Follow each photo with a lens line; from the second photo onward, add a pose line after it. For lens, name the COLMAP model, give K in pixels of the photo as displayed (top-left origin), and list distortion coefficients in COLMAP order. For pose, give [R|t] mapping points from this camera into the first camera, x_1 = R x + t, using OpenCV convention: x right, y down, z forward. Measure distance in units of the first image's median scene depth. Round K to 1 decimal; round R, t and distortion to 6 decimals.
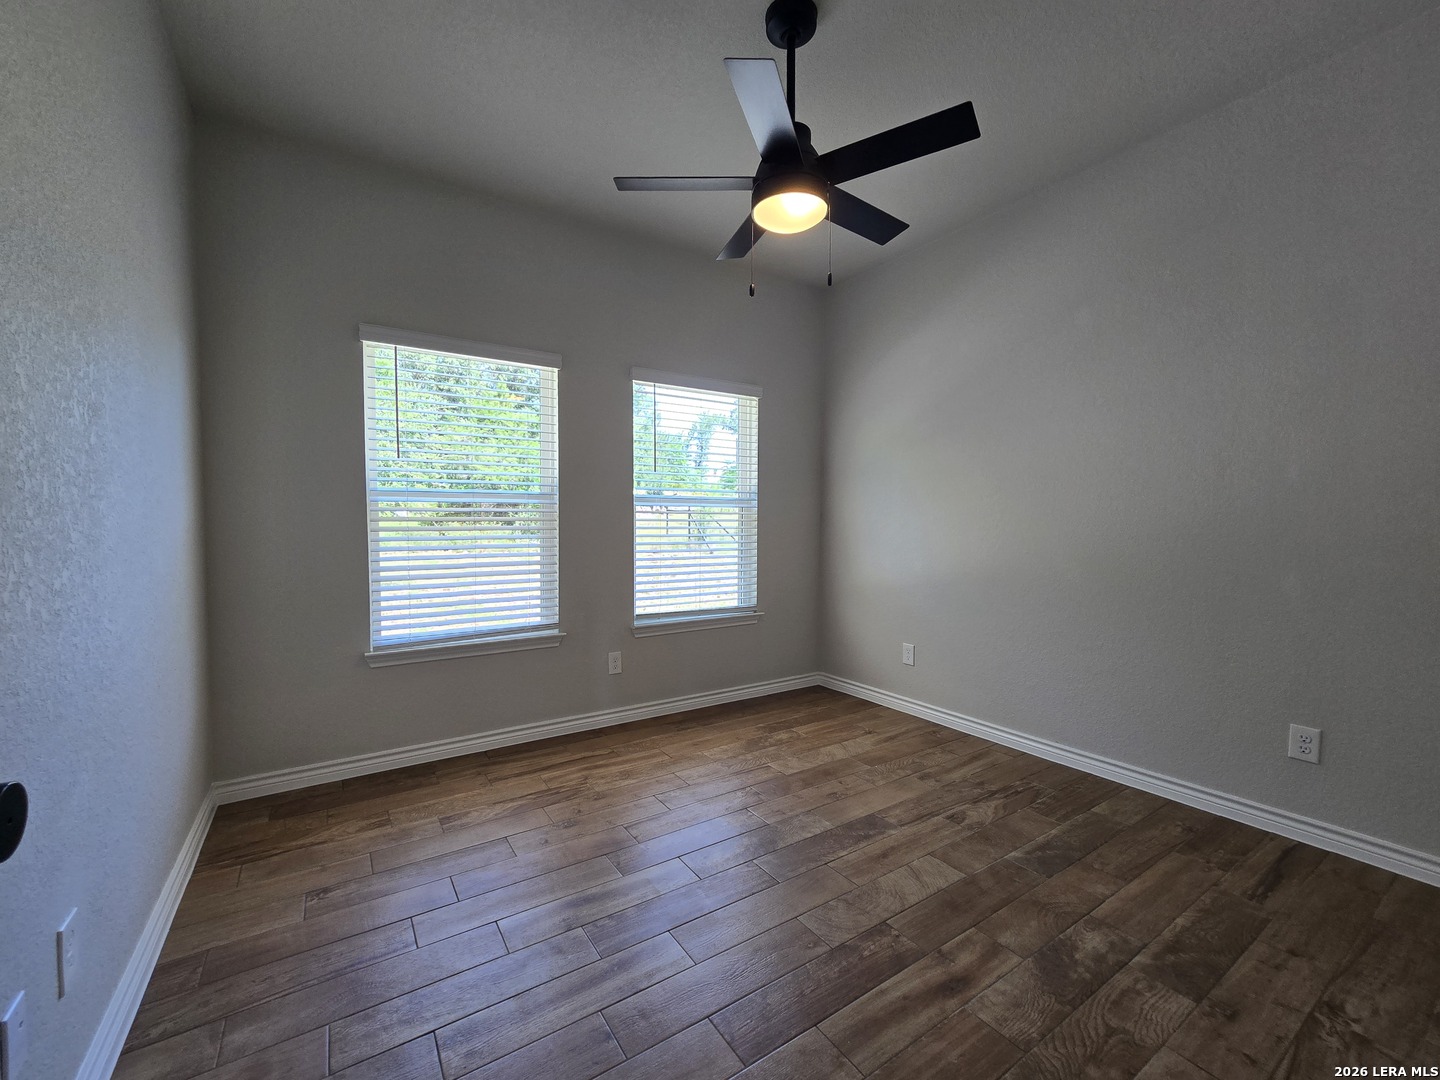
lens RADIAL K [[586.9, 0, 718.0], [0, 586.9, 533.2], [0, 0, 1]] dist [0.003574, -0.000412]
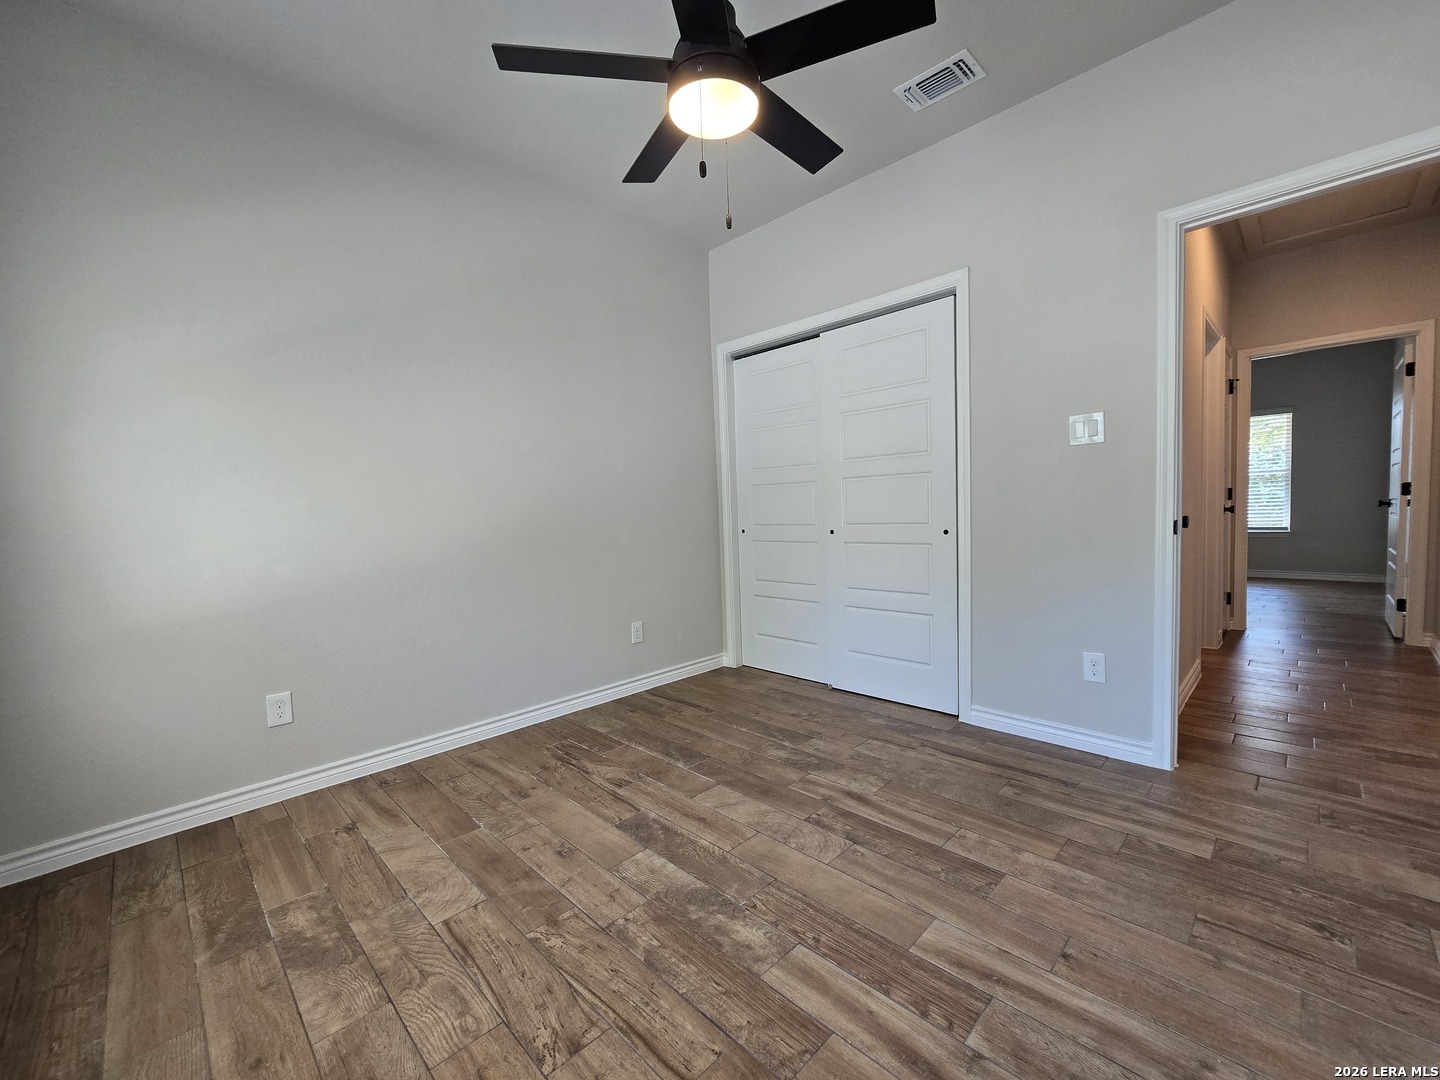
lens RADIAL K [[586.9, 0, 711.9], [0, 586.9, 543.5], [0, 0, 1]] dist [0.003574, -0.000412]
pose [[-0.182987, -0.054578, 0.981599, -0.591836], [0.050591, 0.996612, 0.064843, 0.011160], [-0.981813, 0.061526, -0.179606, 0.982339]]
